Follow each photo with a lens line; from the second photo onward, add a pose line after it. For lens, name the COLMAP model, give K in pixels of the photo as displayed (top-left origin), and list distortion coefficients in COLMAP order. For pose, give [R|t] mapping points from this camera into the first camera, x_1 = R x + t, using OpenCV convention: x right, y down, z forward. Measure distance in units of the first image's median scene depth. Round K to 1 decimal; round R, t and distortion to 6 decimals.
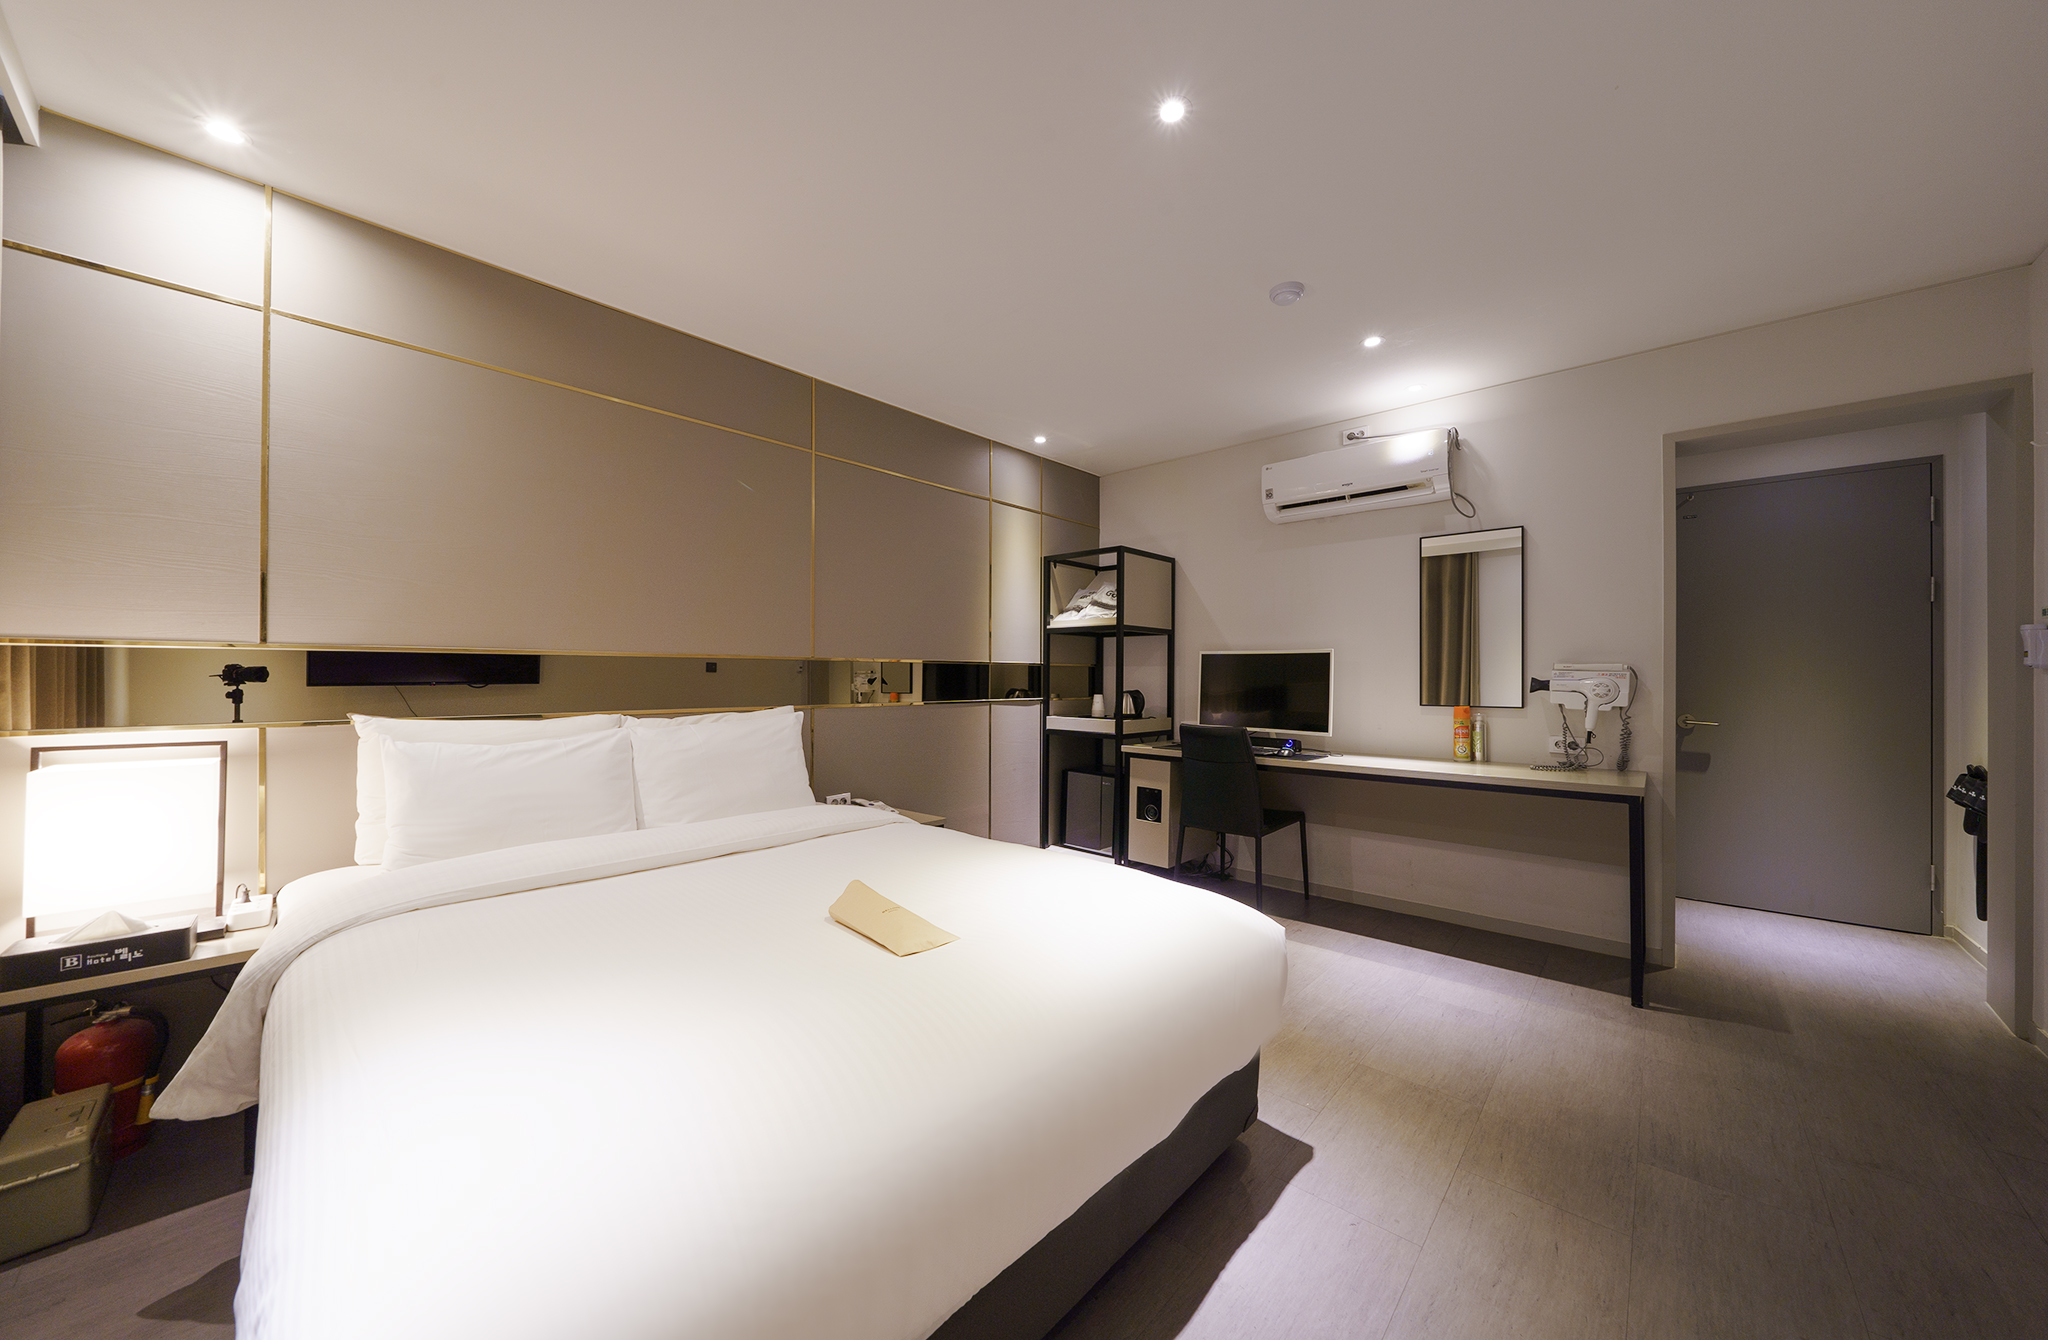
lens RADIAL K [[701.1, 0, 1022.3], [0, 701.1, 676.7], [0, 0, 1]] dist [-0.001463, -0.000038]
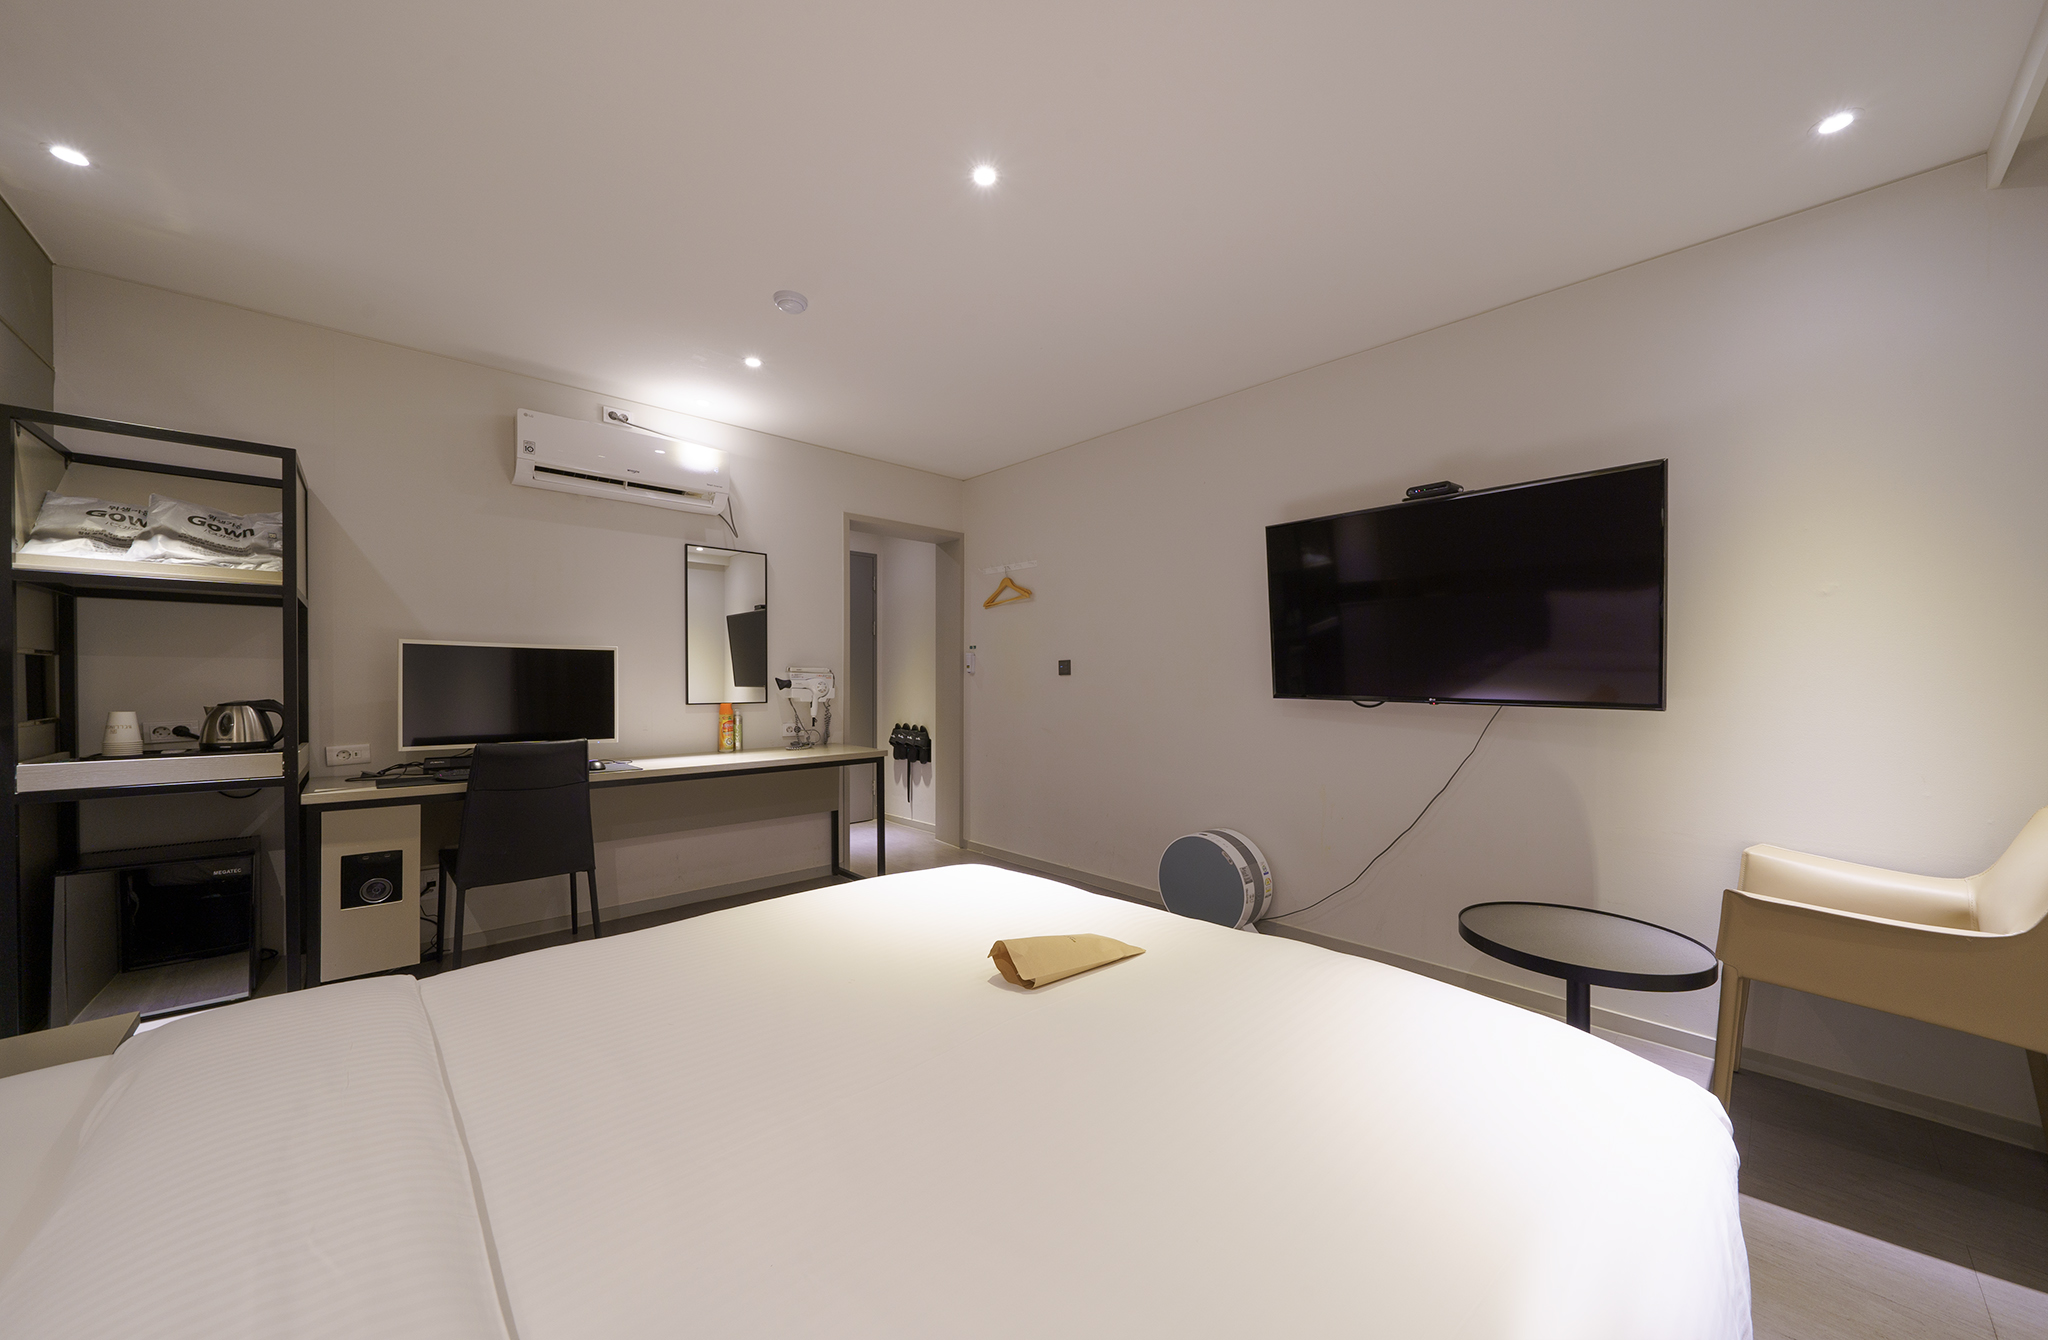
lens RADIAL K [[701.1, 0, 1022.3], [0, 701.1, 676.7], [0, 0, 1]] dist [-0.001463, -0.000038]
pose [[0.117348, -0.001804, 0.993089, -0.399736], [-0.007606, 0.999967, 0.002715, -0.006367], [-0.993062, -0.007872, 0.117330, 0.367806]]
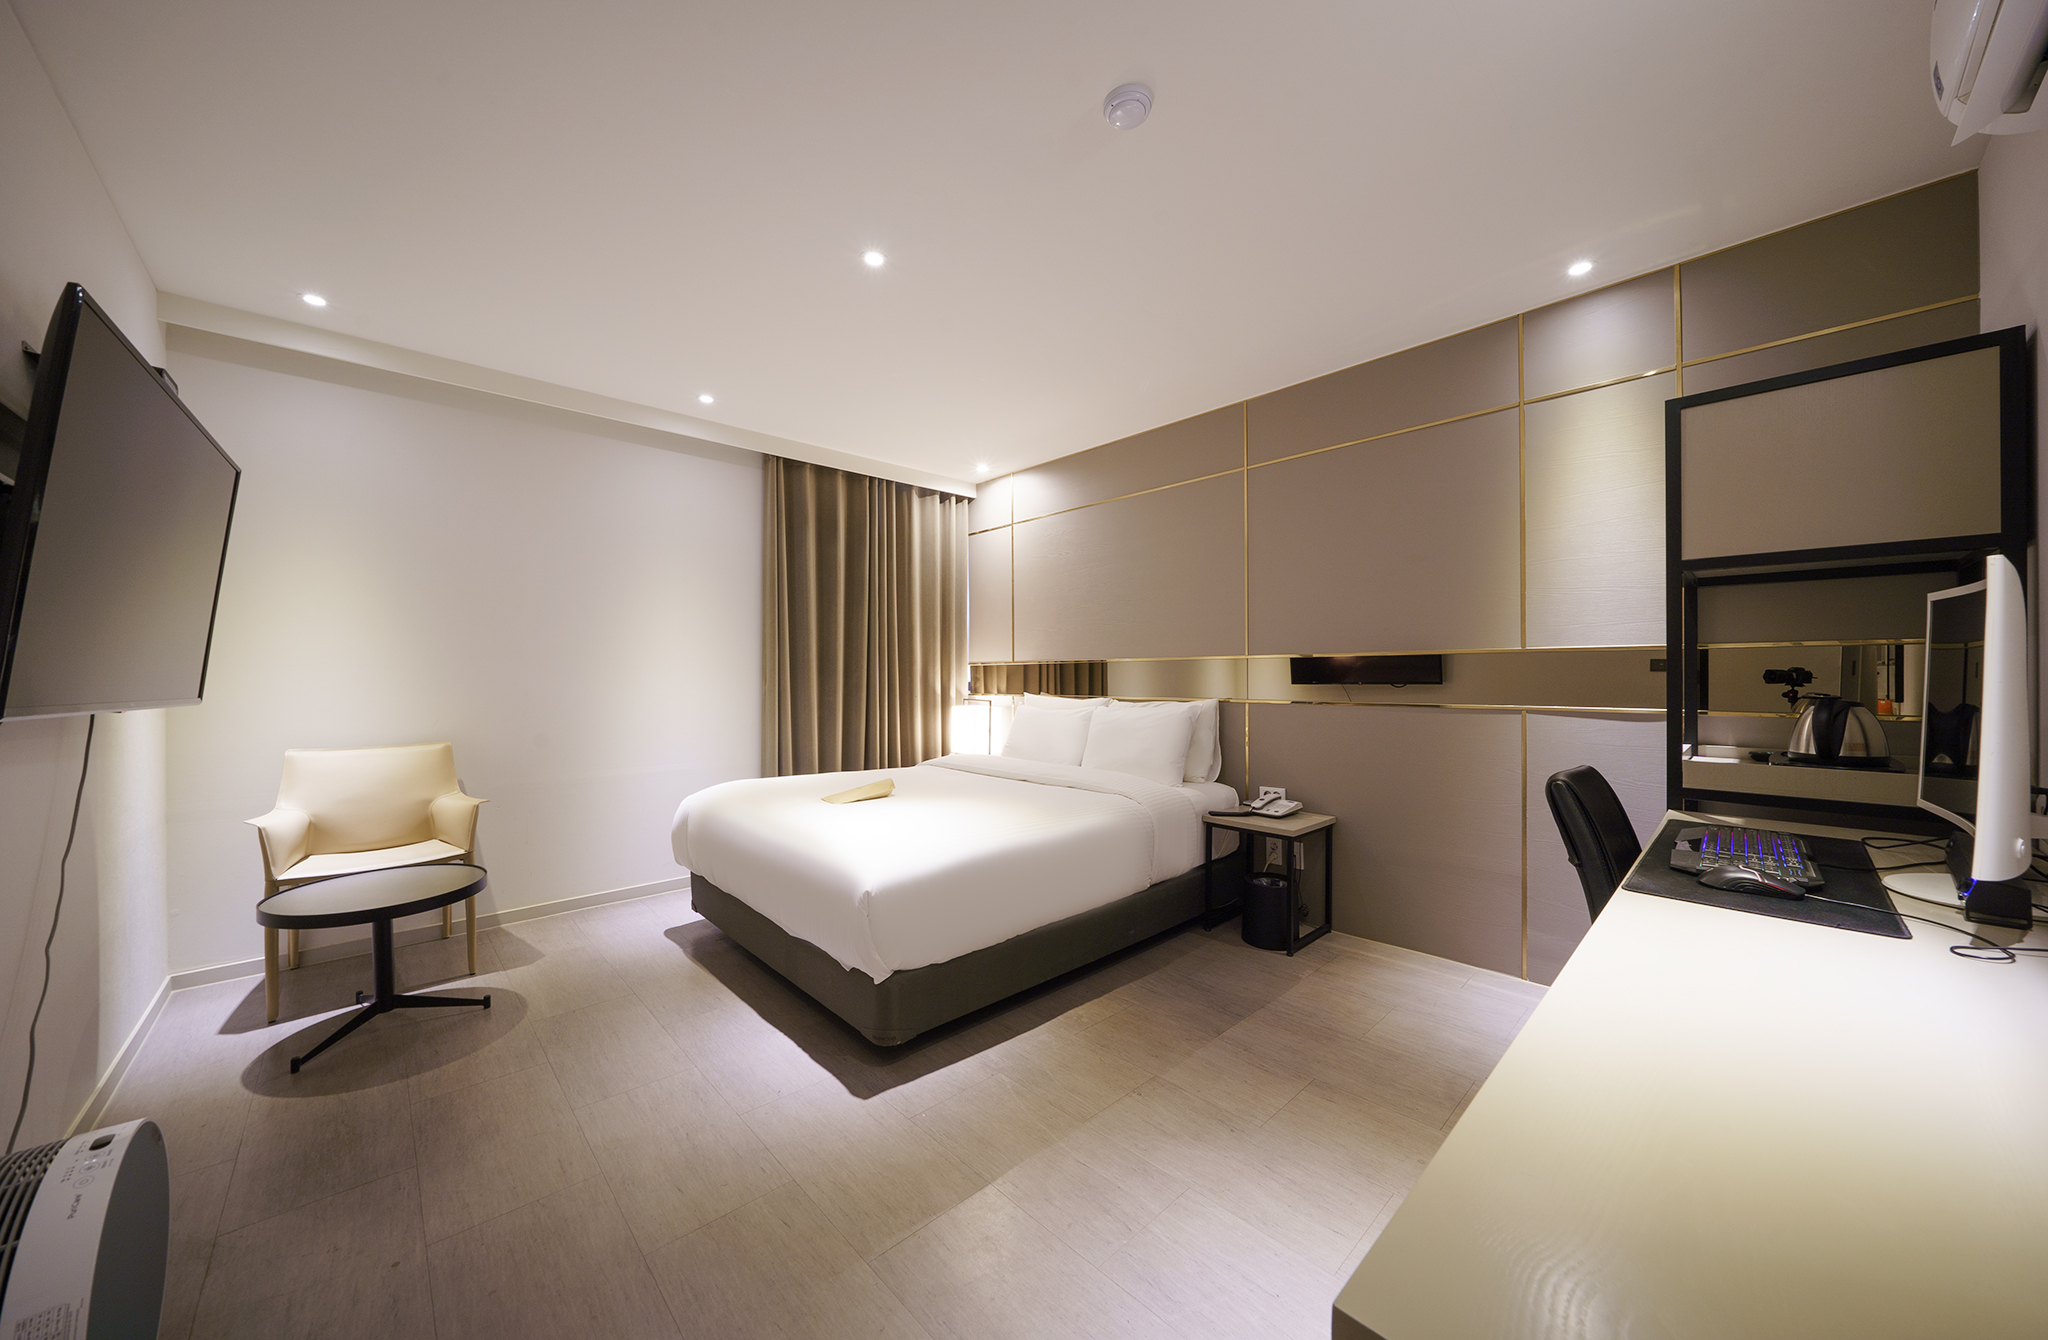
lens RADIAL K [[701.1, 0, 1022.3], [0, 701.1, 676.7], [0, 0, 1]] dist [-0.001463, -0.000038]
pose [[-0.064951, 0.000284, -0.997888, 0.664815], [0.001065, 0.999999, 0.000215, 0.003816], [0.997888, -0.001049, -0.064951, 0.585895]]
